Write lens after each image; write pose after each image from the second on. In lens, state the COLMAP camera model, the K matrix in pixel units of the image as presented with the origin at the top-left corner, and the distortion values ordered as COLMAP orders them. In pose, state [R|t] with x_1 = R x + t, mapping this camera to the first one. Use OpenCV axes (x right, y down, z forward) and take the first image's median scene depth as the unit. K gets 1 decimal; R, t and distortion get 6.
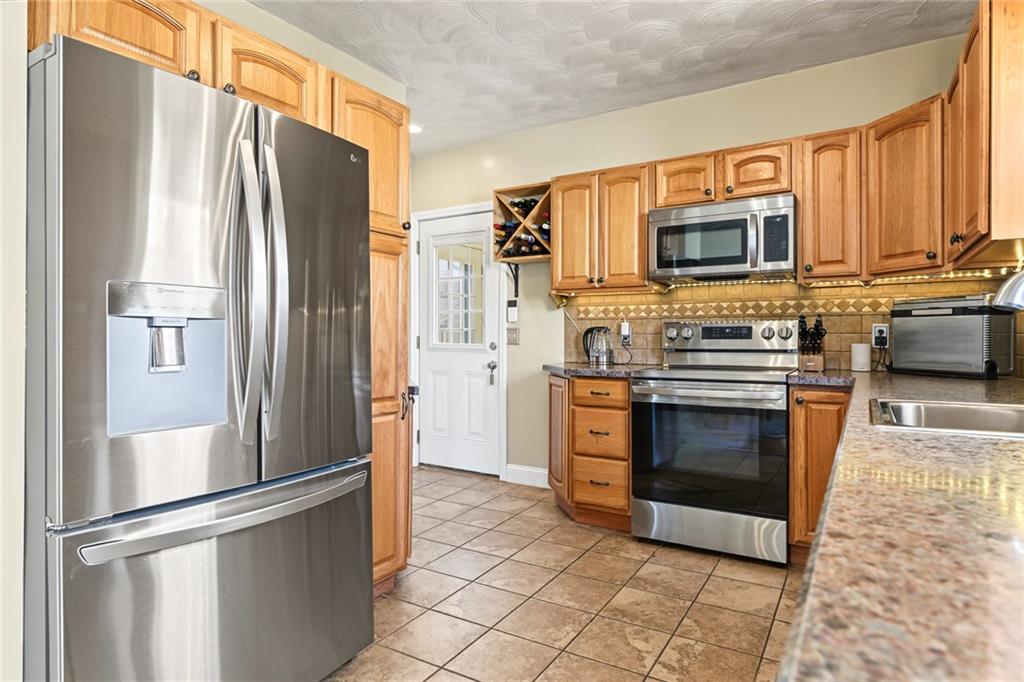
lens RADIAL K [[571.7, 0, 512.0], [0, 571.7, 341.0], [0, 0, 1]] dist [-0.002426, -0.000759]
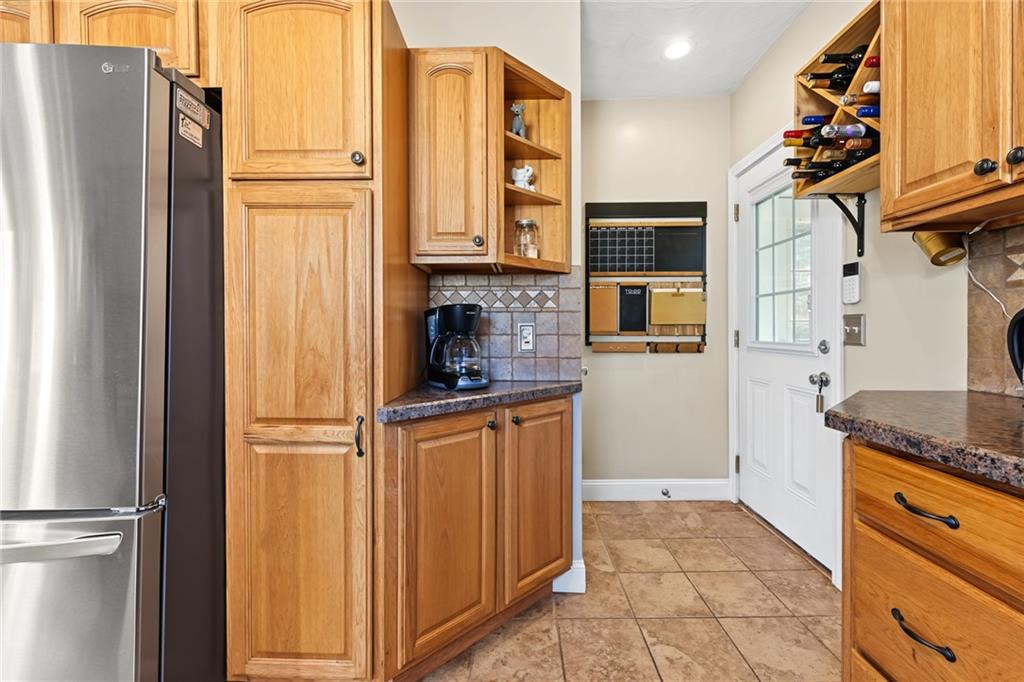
lens RADIAL K [[418.4, 0, 511.6], [0, 418.4, 334.7], [0, 0, 1]] dist [-0.000382, -0.000012]
pose [[0.508091, 0.004575, -0.861291, 0.232499], [-0.006047, 0.999980, 0.001745, -0.003060], [0.861282, 0.004321, 0.508108, 0.680180]]
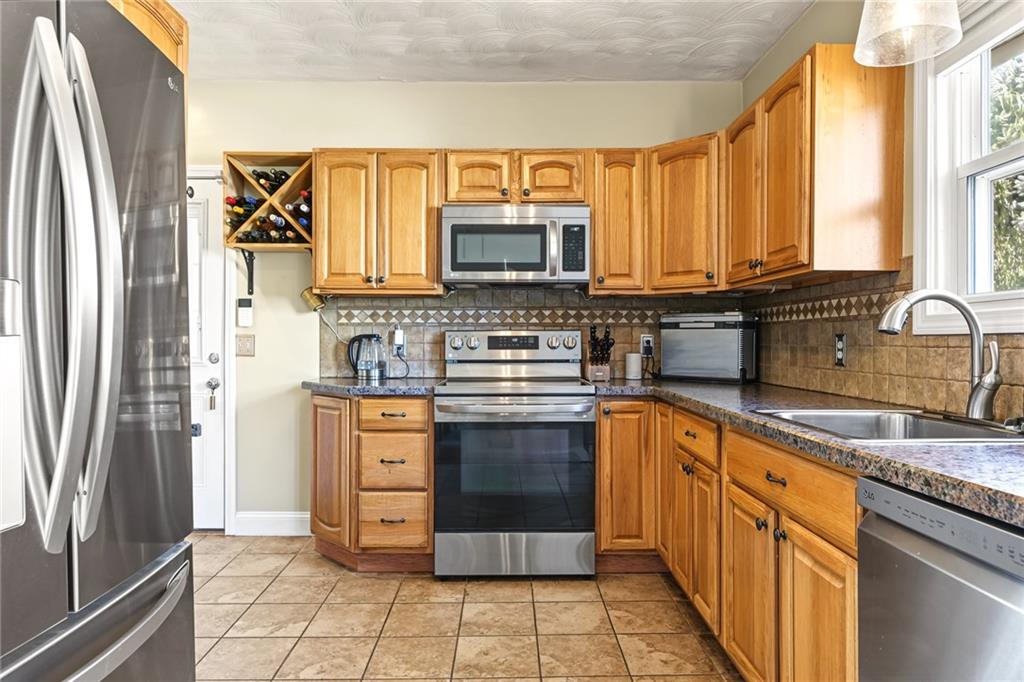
lens RADIAL K [[639.3, 0, 512.1], [0, 639.3, 347.0], [0, 0, 1]] dist [-0.004946, 0.000176]
pose [[0.849170, -0.005065, 0.528095, -0.192951], [0.002483, 0.999981, 0.005598, -0.013079], [-0.528114, -0.003442, 0.849167, 0.104890]]
